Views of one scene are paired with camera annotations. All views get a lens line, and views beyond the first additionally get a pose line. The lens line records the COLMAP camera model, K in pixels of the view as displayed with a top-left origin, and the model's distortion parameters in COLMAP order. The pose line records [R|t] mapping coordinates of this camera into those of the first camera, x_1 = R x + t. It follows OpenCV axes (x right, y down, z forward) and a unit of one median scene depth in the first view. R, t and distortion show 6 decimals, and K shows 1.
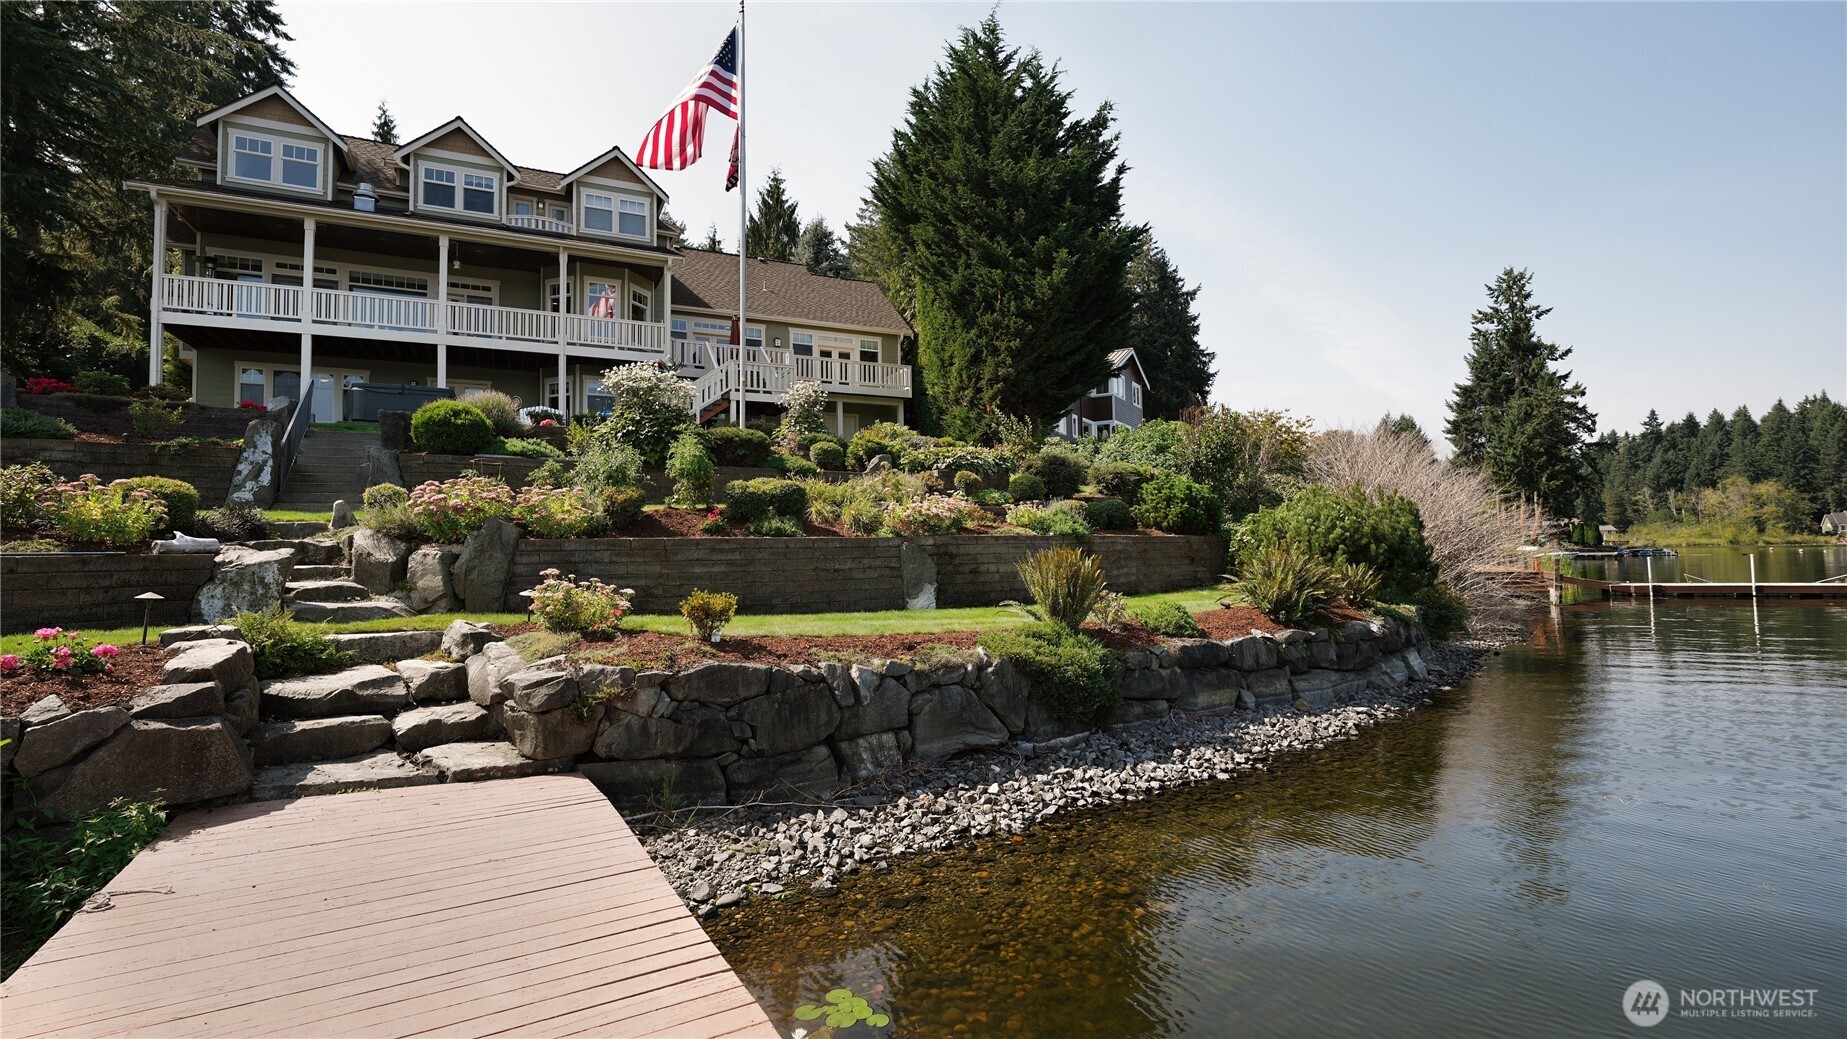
lens RADIAL K [[796.3, 0, 922.7], [0, 796.3, 515.3], [0, 0, 1]] dist [-0.009359, 0.002787]
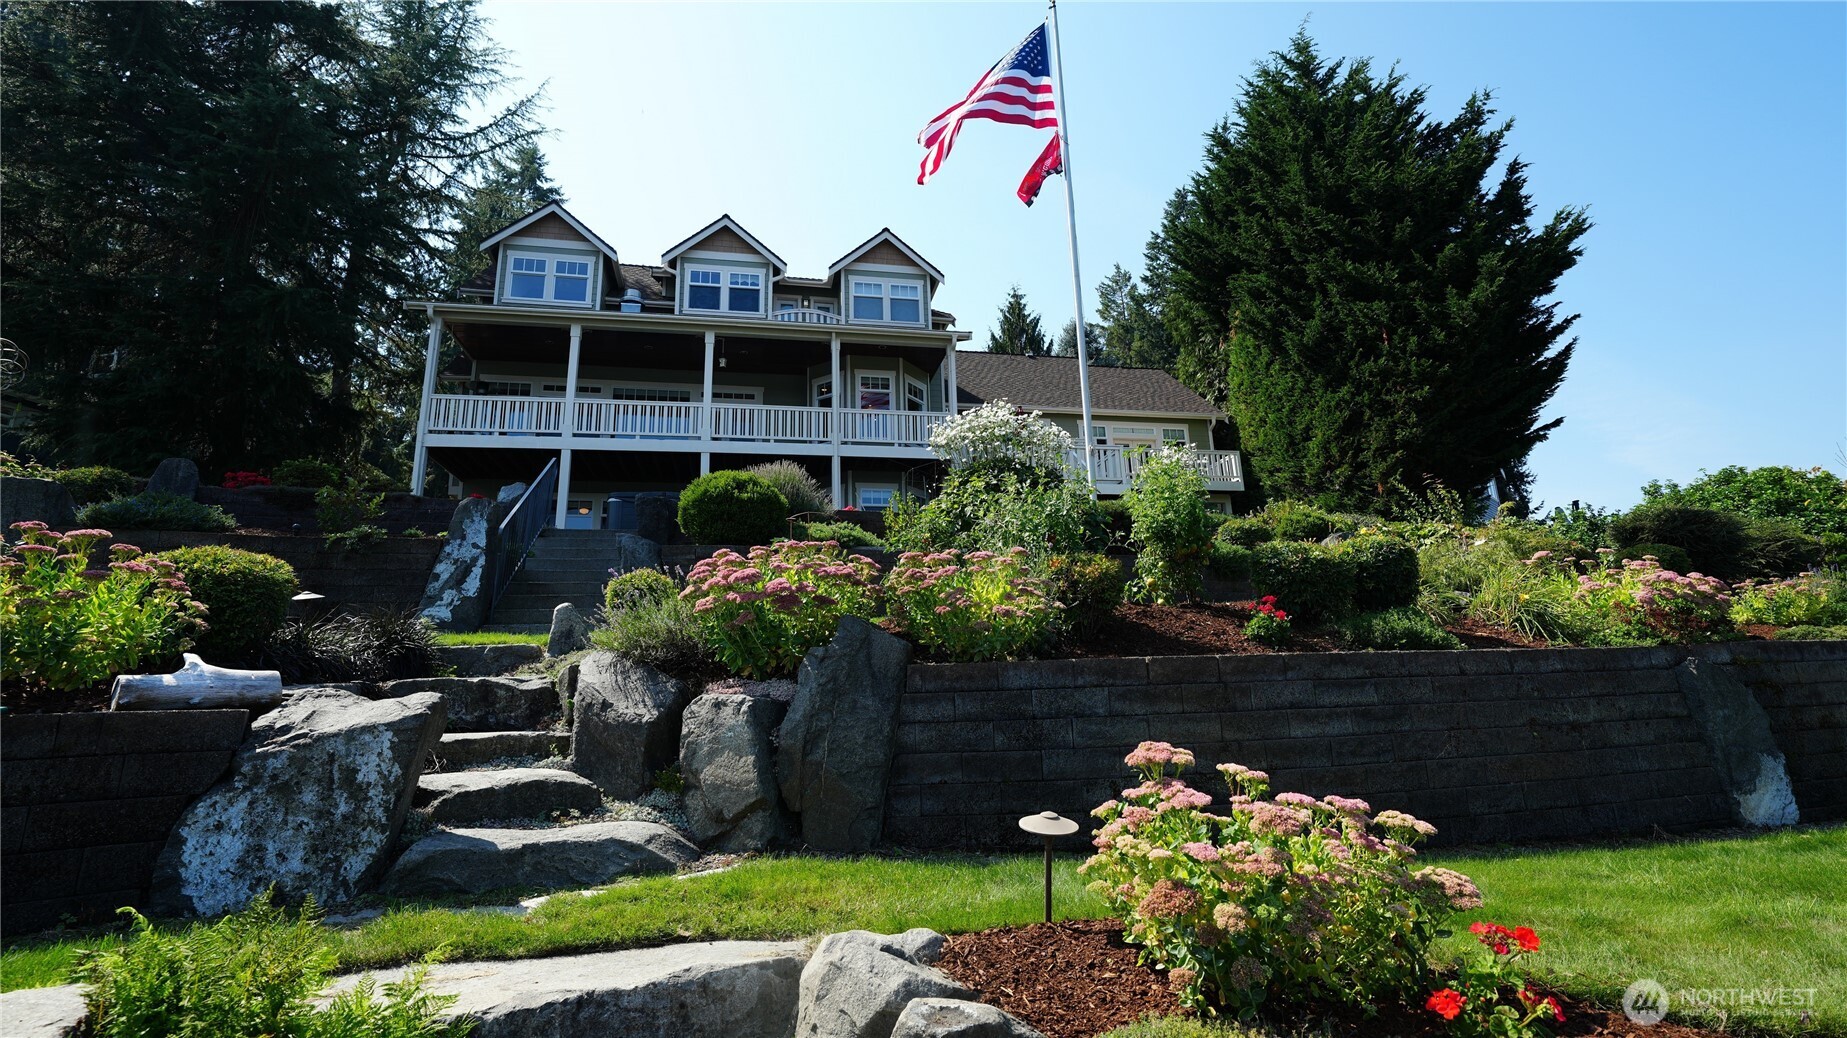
lens RADIAL K [[796.3, 0, 922.7], [0, 796.3, 514.8], [0, 0, 1]] dist [-0.009359, 0.002787]
pose [[0.966286, -0.076629, -0.245802, -0.186378], [0.030264, 0.981870, -0.187123, 0.015154], [0.255685, 0.173376, 0.951087, 0.275678]]
